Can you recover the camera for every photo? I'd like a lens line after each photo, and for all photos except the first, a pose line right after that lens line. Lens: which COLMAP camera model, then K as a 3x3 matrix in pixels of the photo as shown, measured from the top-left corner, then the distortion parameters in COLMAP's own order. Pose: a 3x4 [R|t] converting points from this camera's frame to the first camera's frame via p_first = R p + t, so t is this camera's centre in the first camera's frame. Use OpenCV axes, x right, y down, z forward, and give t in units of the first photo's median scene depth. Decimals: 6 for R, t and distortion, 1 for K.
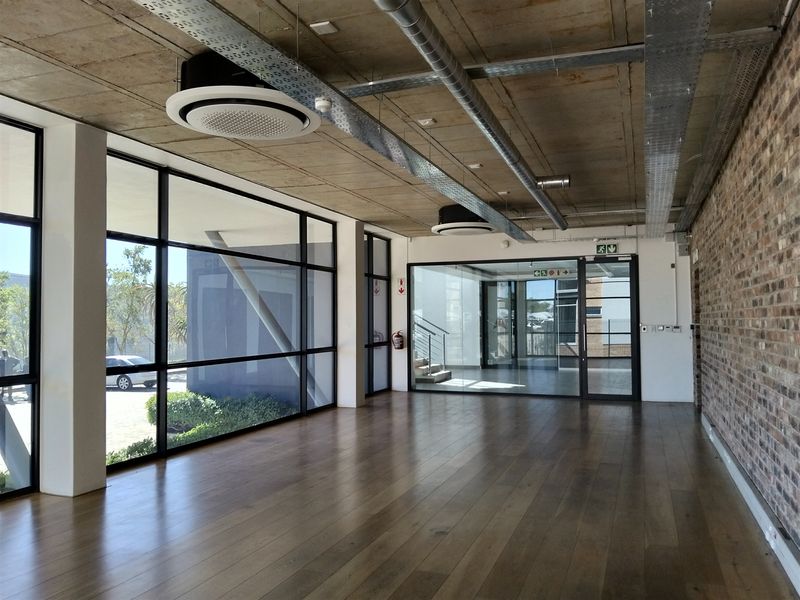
lens RADIAL K [[656.2, 0, 400.0], [0, 656.2, 300.0], [0, 0, 1]] dist [0.099370, -0.192731]
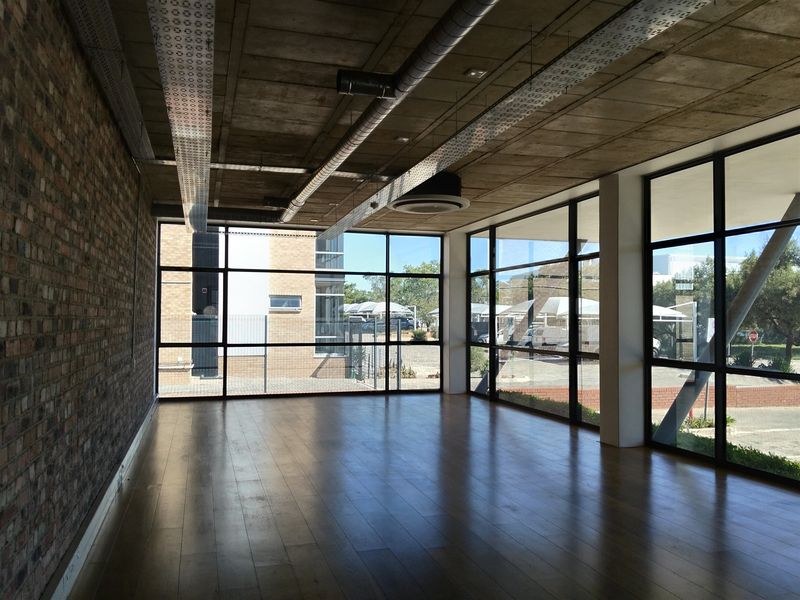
lens RADIAL K [[656.2, 0, 400.0], [0, 656.2, 300.0], [0, 0, 1]] dist [0.099370, -0.192731]
pose [[-0.797581, -0.022473, -0.602793, 0.606226], [0.006079, 0.998956, -0.045285, 0.049039], [0.603182, -0.039782, -0.796611, 1.577549]]
